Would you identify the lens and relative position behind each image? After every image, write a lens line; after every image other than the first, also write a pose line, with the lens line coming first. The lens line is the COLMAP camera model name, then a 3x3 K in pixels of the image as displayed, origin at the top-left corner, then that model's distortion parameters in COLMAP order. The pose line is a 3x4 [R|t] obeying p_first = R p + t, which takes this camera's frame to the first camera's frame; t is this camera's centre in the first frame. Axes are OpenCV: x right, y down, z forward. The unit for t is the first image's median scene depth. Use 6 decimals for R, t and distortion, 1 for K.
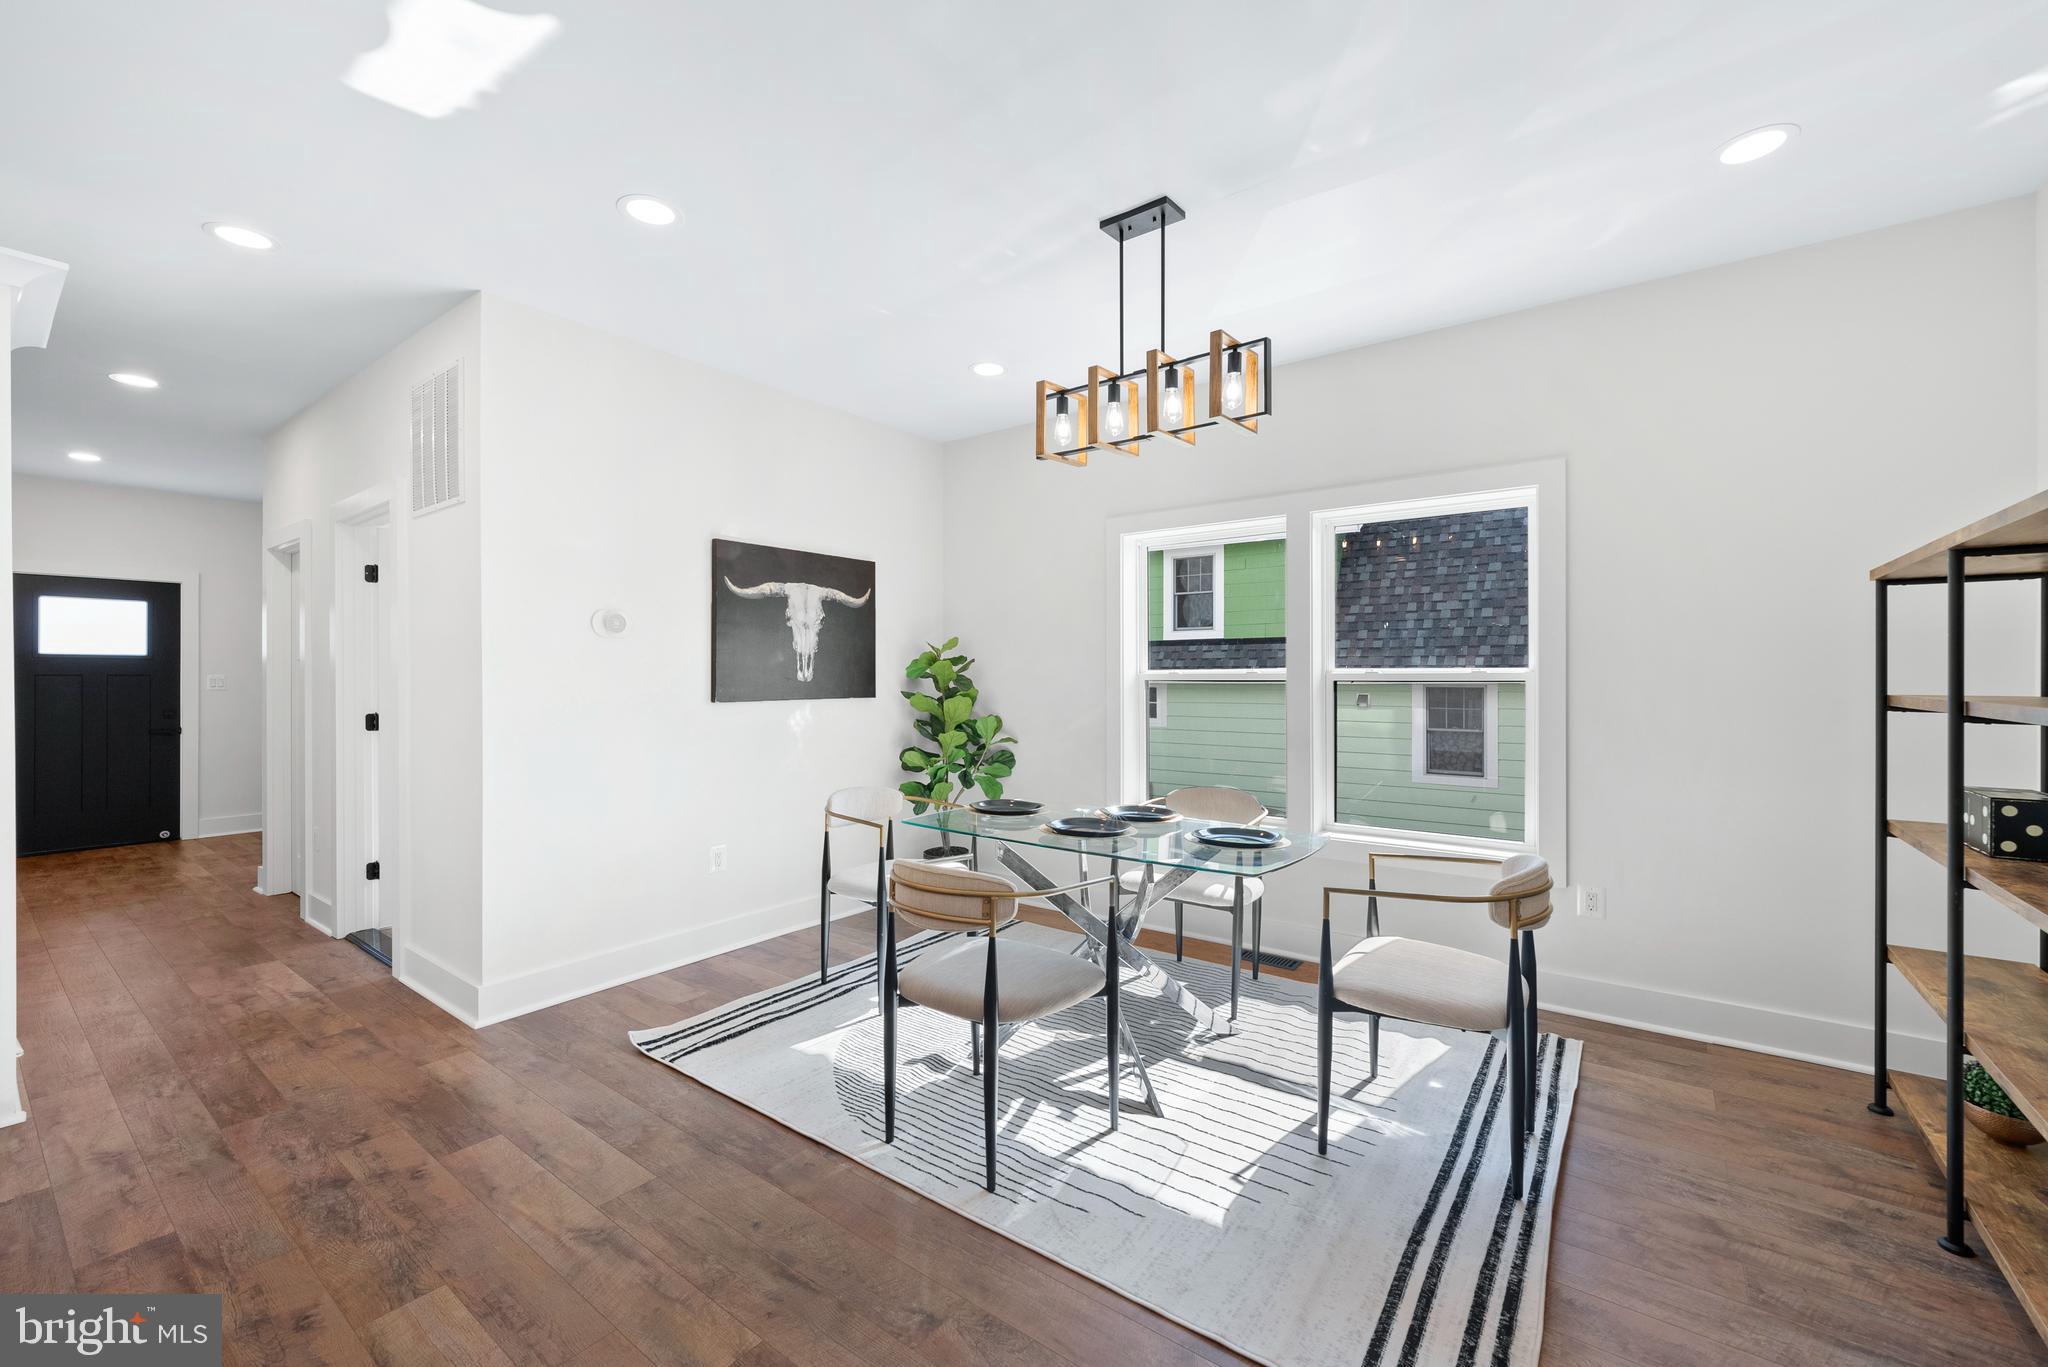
lens RADIAL K [[830.3, 0, 1020.5], [0, 830.3, 674.7], [0, 0, 1]] dist [-0.000899, -0.000802]
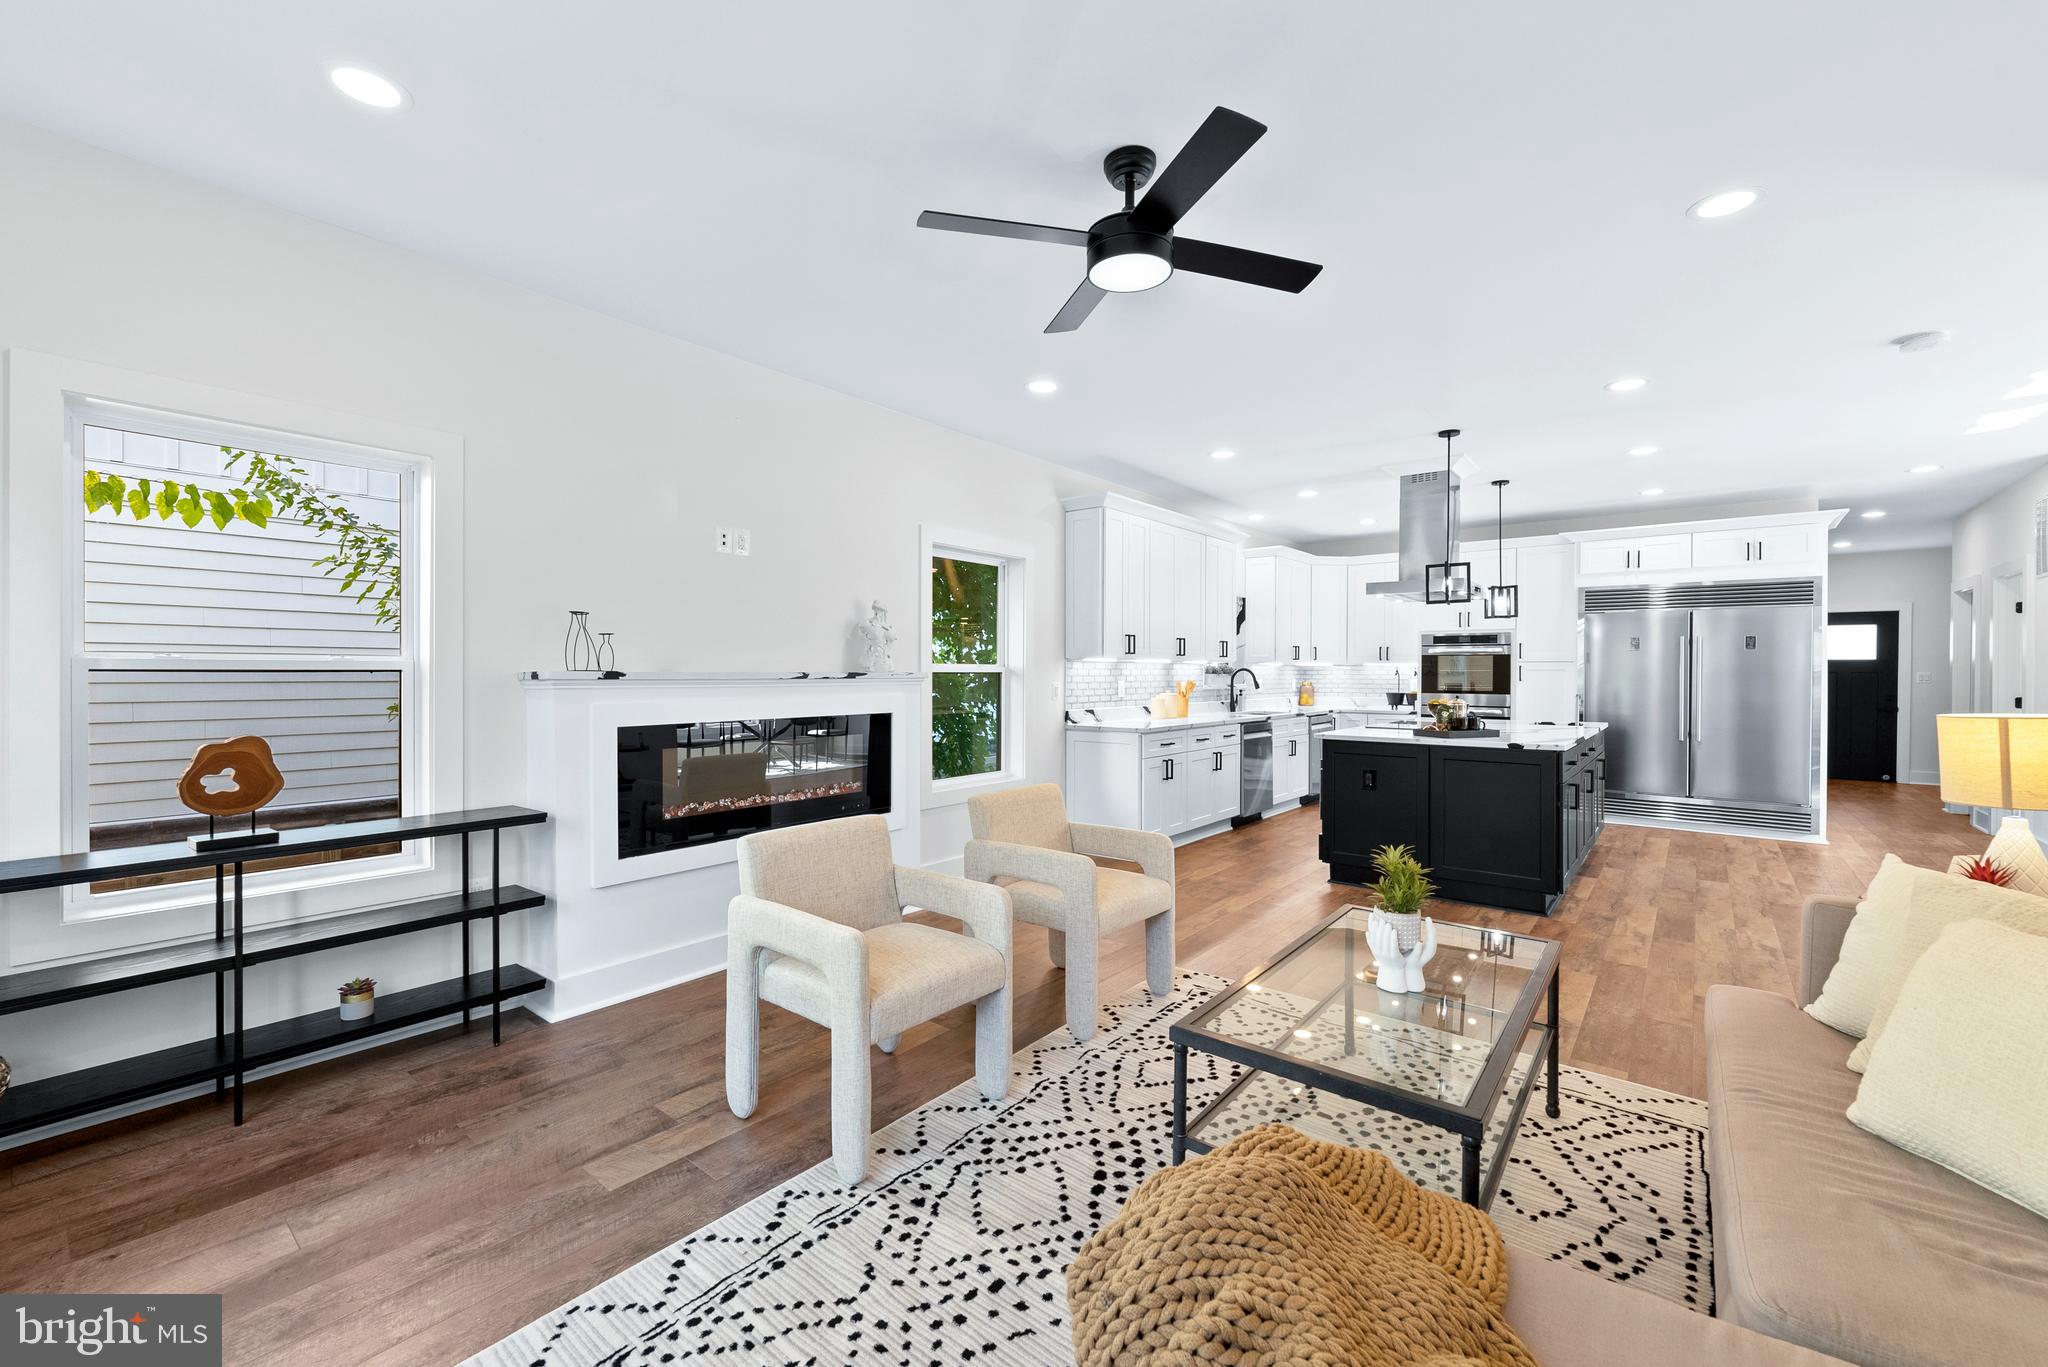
lens RADIAL K [[830.3, 0, 1017.6], [0, 830.3, 676.7], [0, 0, 1]] dist [-0.000899, -0.000802]
pose [[-0.042207, 0.008113, -0.999076, 0.974655], [-0.003219, 0.999961, 0.008256, 0.001936], [0.999104, 0.003564, -0.042179, -0.933898]]
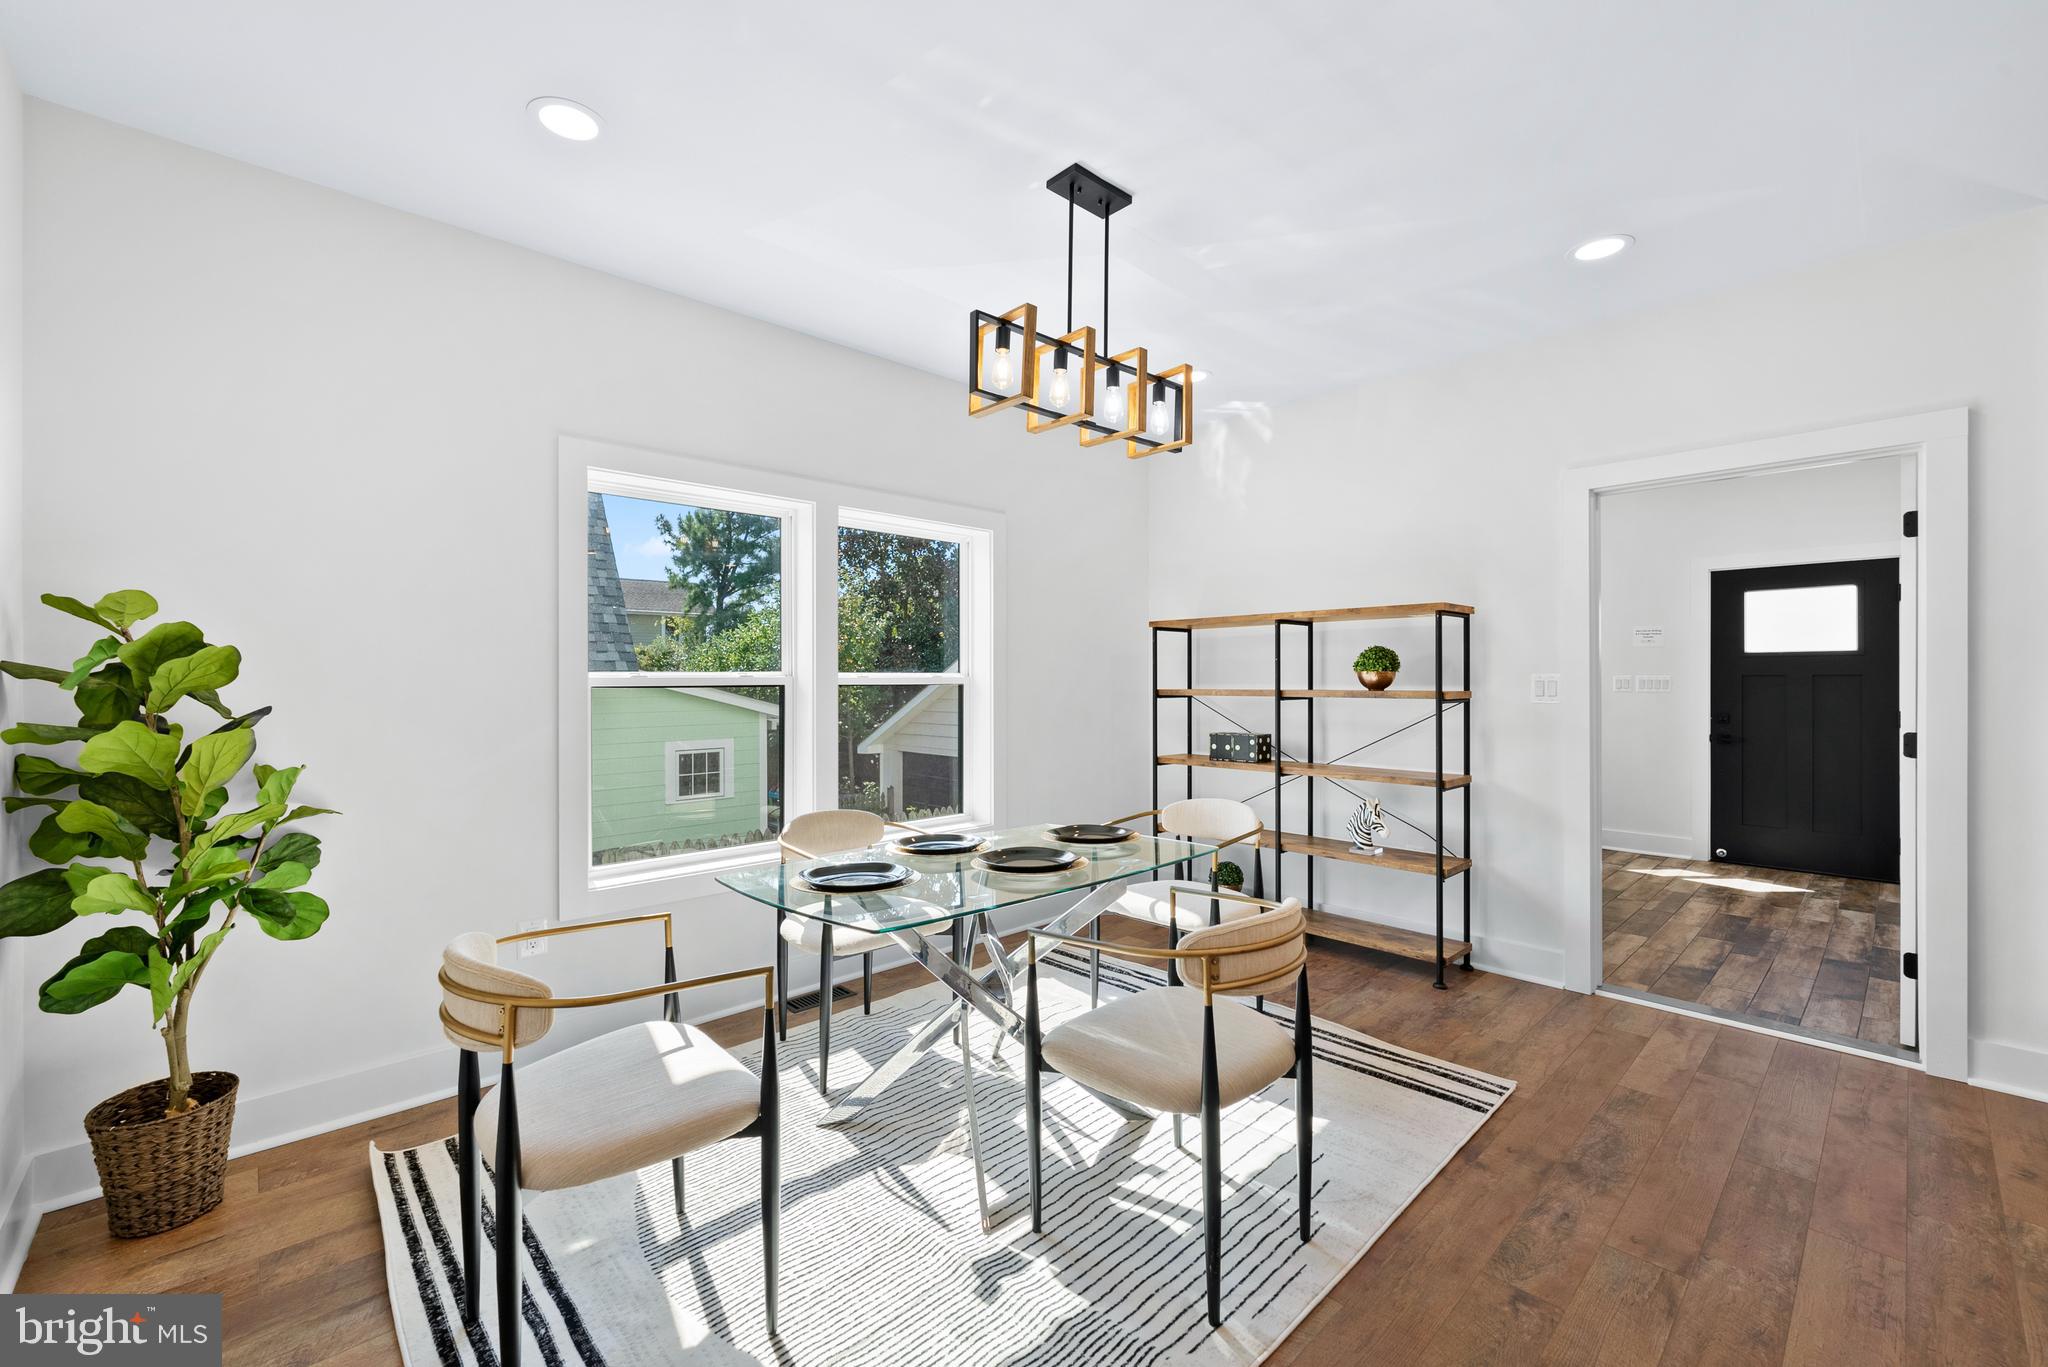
lens RADIAL K [[830.3, 0, 1021.6], [0, 830.3, 679.0], [0, 0, 1]] dist [-0.000899, -0.000802]
pose [[0.171867, 0.001135, 0.985120, -0.554906], [0.002158, 0.999997, -0.001528, 0.002191], [-0.985118, 0.002389, 0.171863, 0.644258]]
